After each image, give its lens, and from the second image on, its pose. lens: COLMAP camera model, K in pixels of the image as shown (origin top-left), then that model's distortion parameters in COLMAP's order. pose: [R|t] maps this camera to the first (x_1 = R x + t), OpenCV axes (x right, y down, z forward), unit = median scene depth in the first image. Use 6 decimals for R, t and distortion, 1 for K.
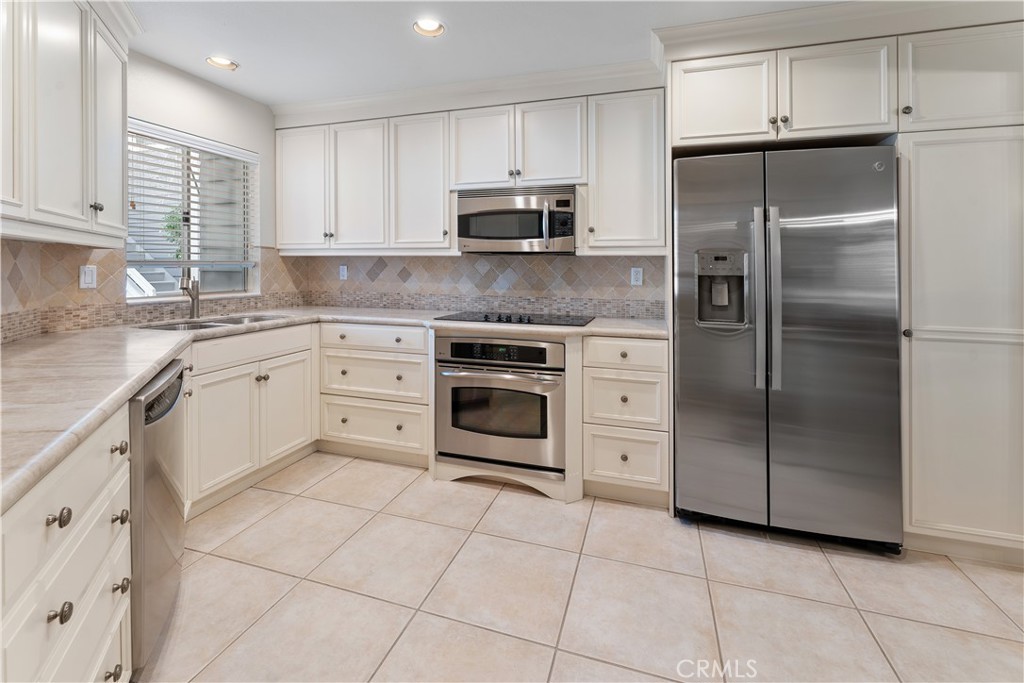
lens RADIAL K [[443.2, 0, 509.5], [0, 443.2, 278.7], [0, 0, 1]] dist [0.000378, 0.000116]
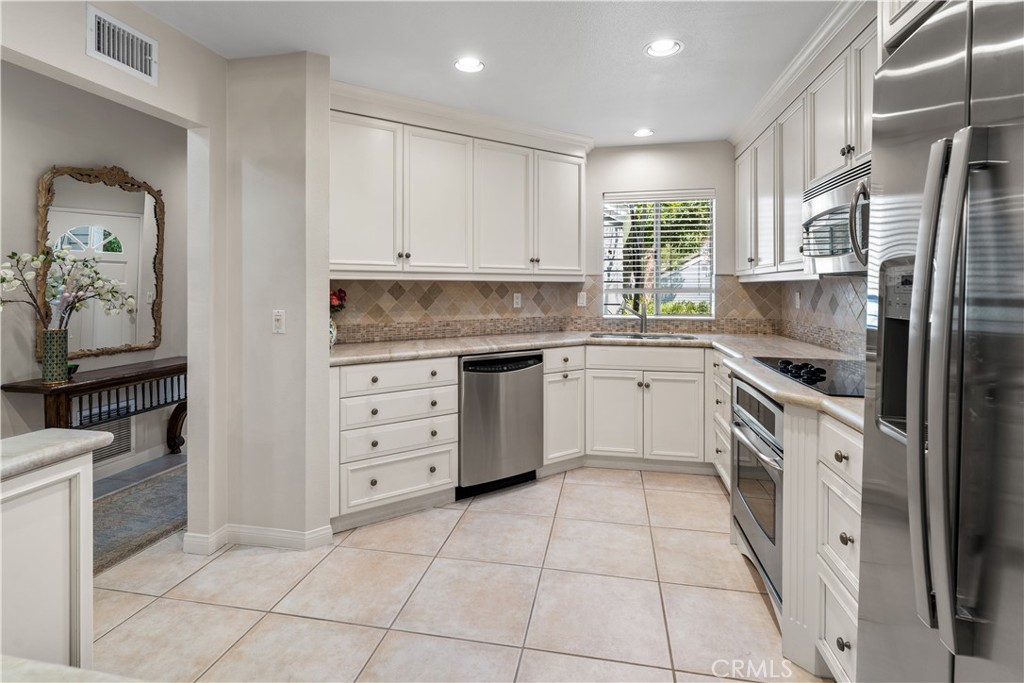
lens RADIAL K [[496.5, 0, 511.6], [0, 496.5, 310.0], [0, 0, 1]] dist [-0.000383, -0.000100]
pose [[0.117658, 0.038301, -0.992315, 0.696911], [-0.026004, 0.999032, 0.035477, -0.019298], [0.992714, 0.021630, 0.118540, 0.440692]]
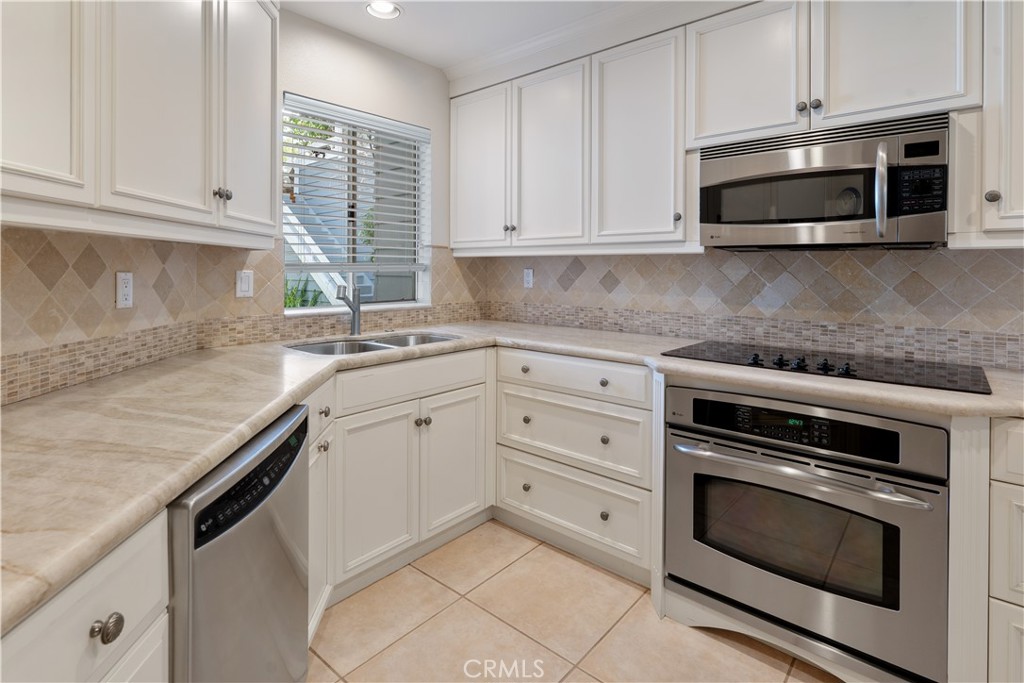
lens RADIAL K [[504.7, 0, 507.9], [0, 504.7, 282.0], [0, 0, 1]] dist [-0.001081, -0.000387]
pose [[0.918861, 0.007816, -0.394504, -0.089512], [-0.008230, 0.999966, 0.000644, -0.010210], [0.394495, 0.002655, 0.918894, 0.260439]]
